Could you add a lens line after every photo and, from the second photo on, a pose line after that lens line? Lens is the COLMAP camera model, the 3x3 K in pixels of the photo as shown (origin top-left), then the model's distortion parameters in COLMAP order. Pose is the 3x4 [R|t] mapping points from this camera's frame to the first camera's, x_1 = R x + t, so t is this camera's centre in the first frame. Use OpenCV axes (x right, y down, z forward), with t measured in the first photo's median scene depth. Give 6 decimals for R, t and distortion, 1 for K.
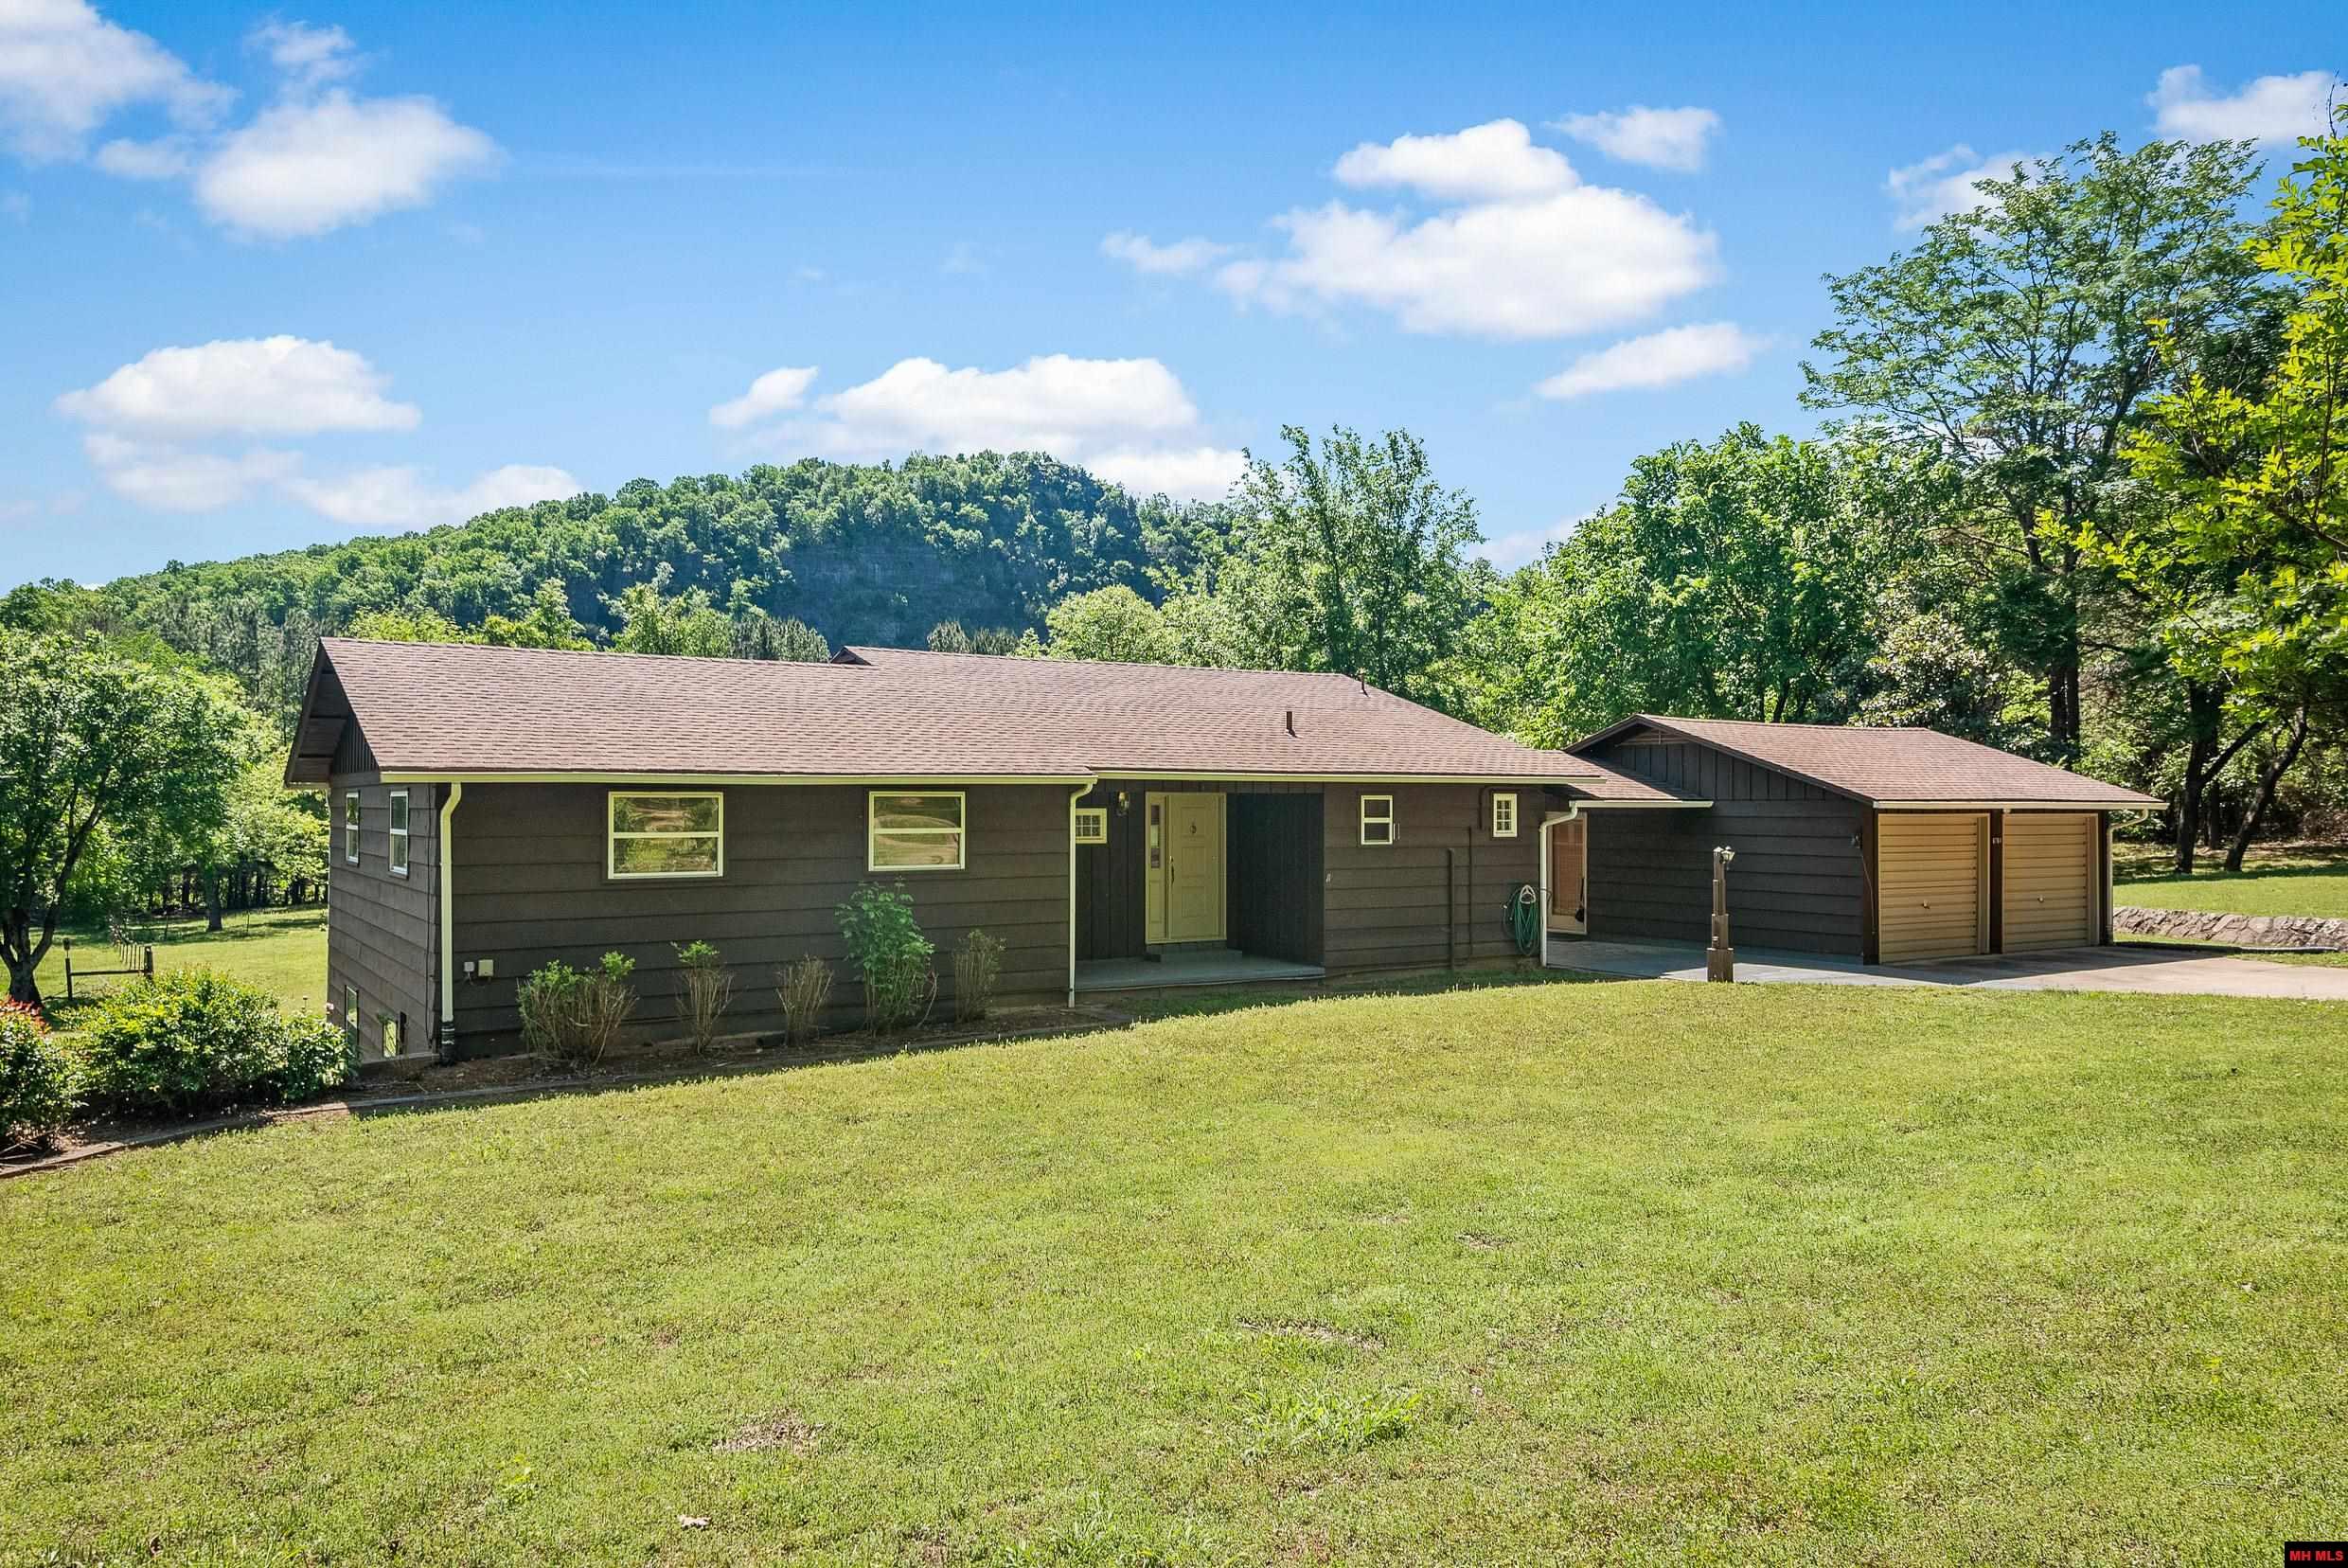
lens RADIAL K [[1552.1, 0, 1173.5], [0, 1552.1, 789.3], [0, 0, 1]] dist [-0.038465, -0.001526]
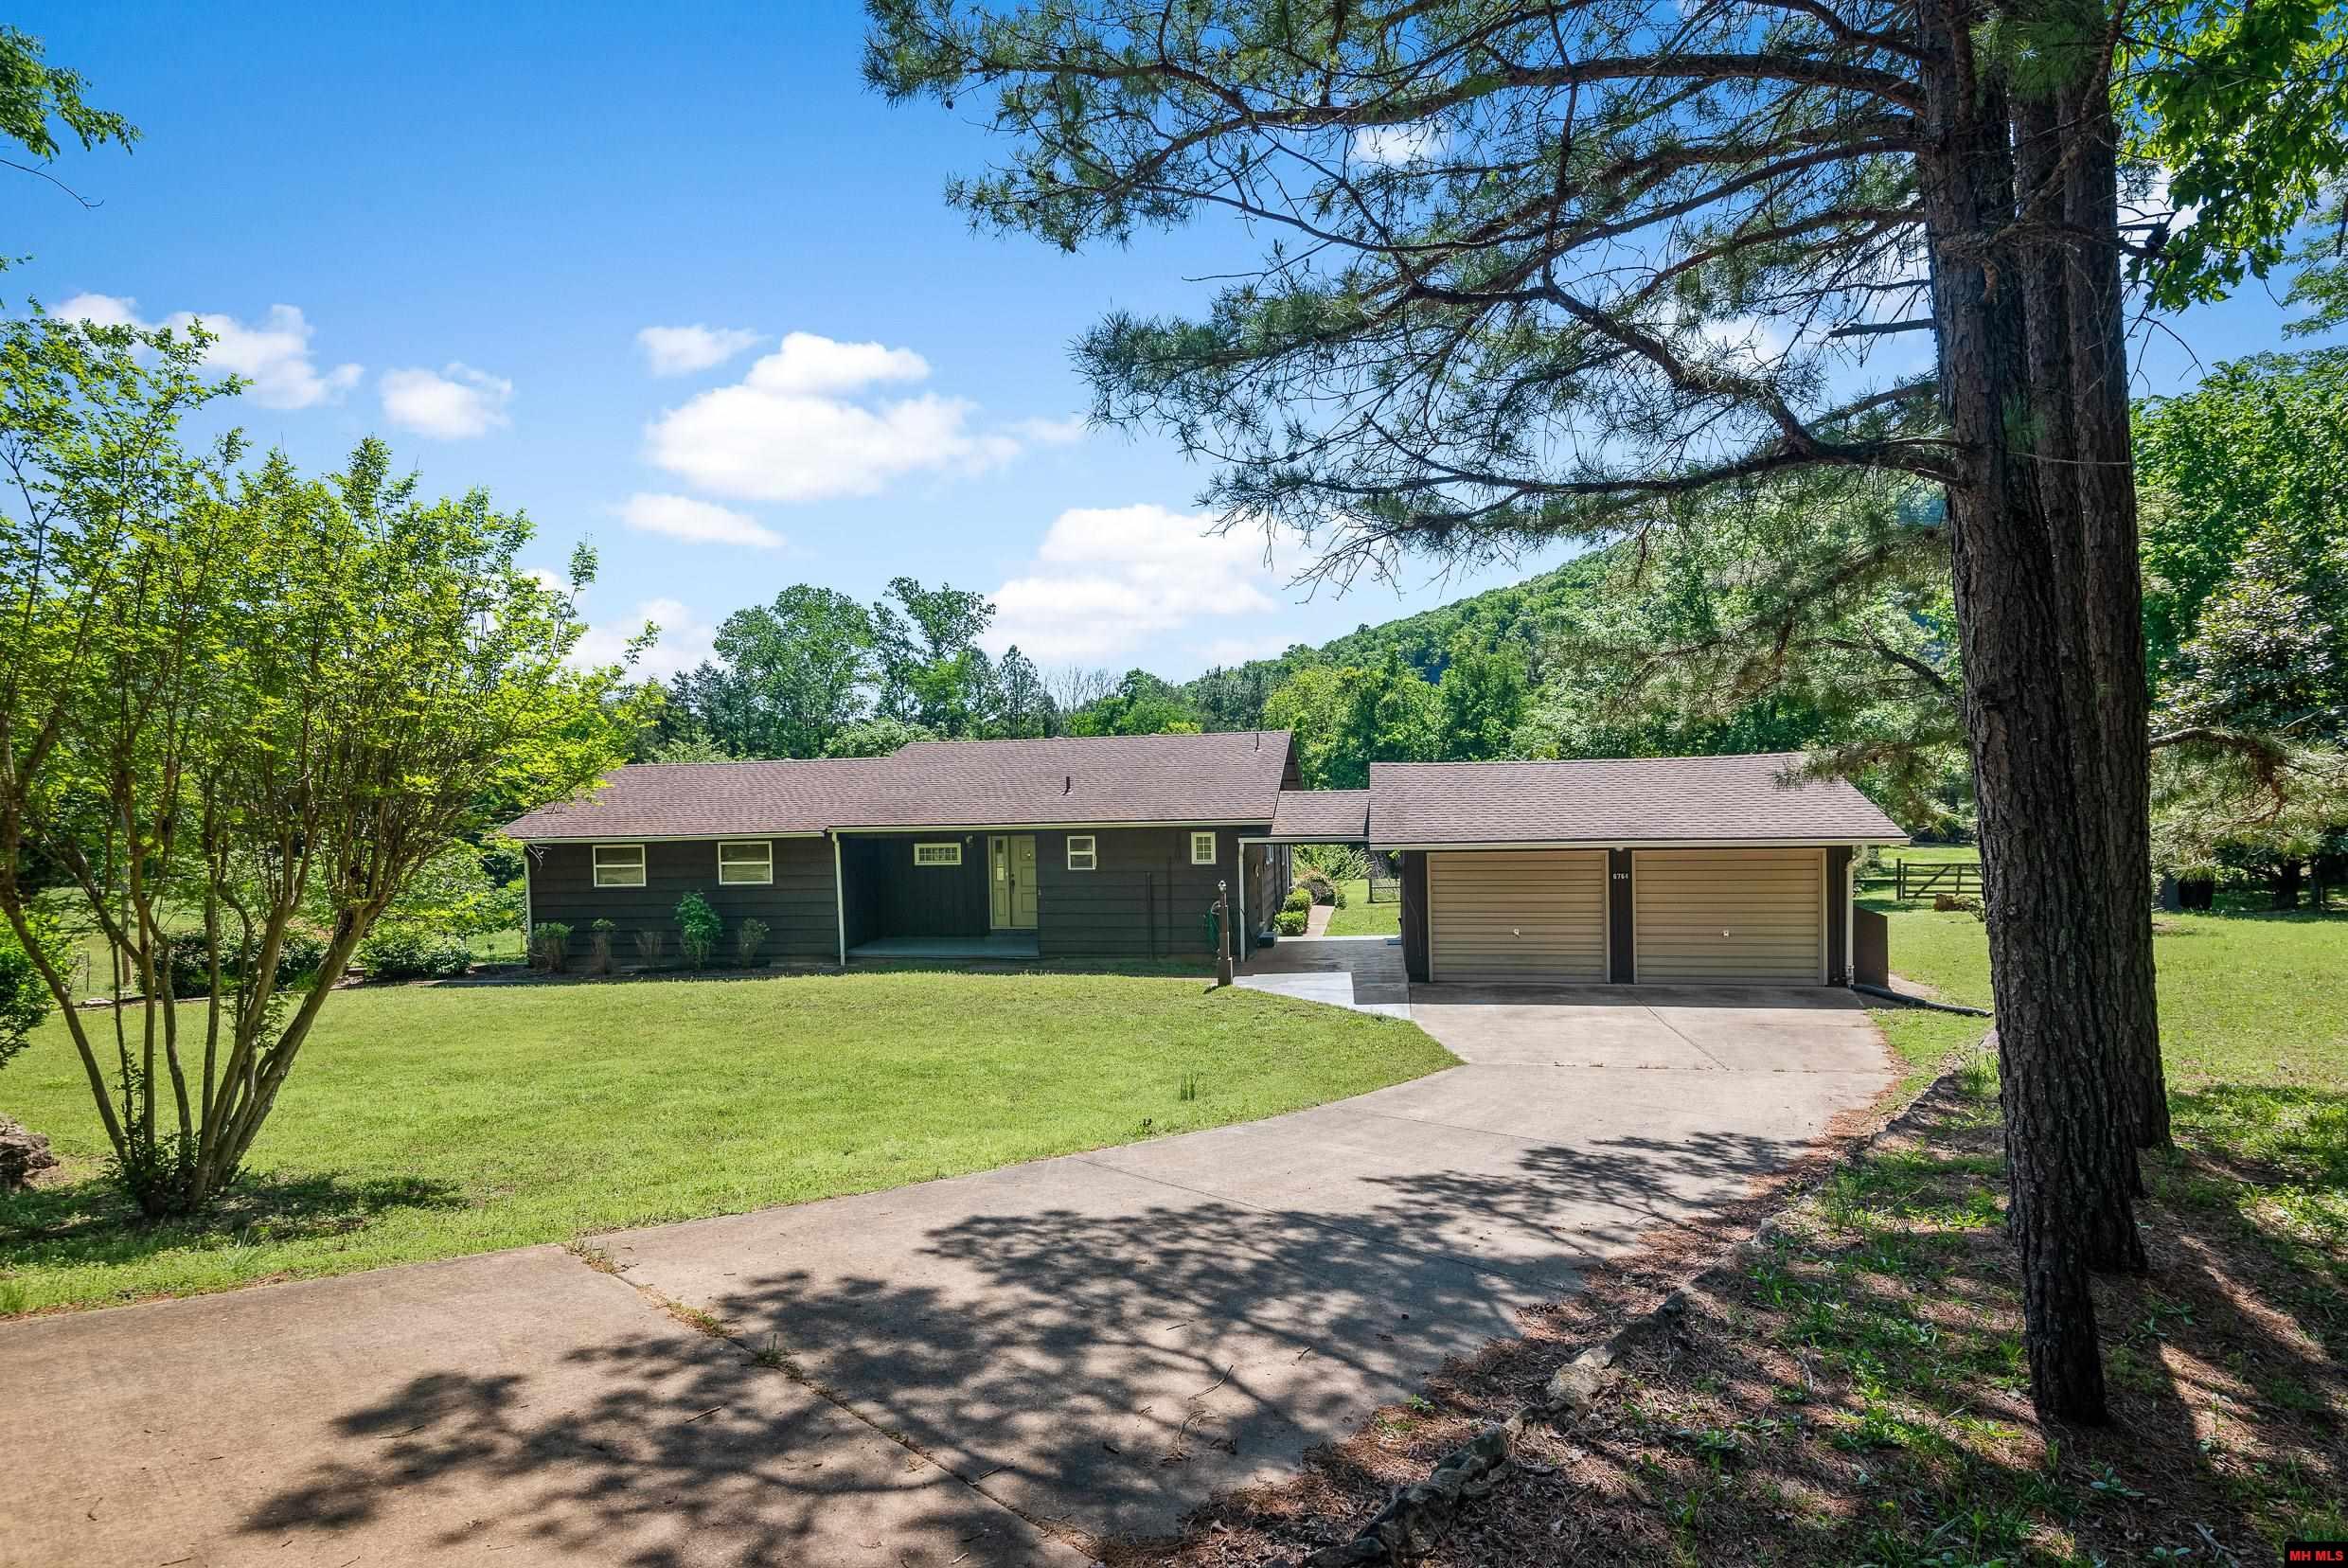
lens RADIAL K [[1214.8, 0, 1173.6], [0, 1214.8, 781.2], [0, 0, 1]] dist [-0.000666, -0.000054]
pose [[0.693093, -0.022322, -0.720503, 0.998420], [0.034829, 0.999390, 0.002541, -0.046533], [0.720007, -0.026856, 0.693447, 0.271036]]
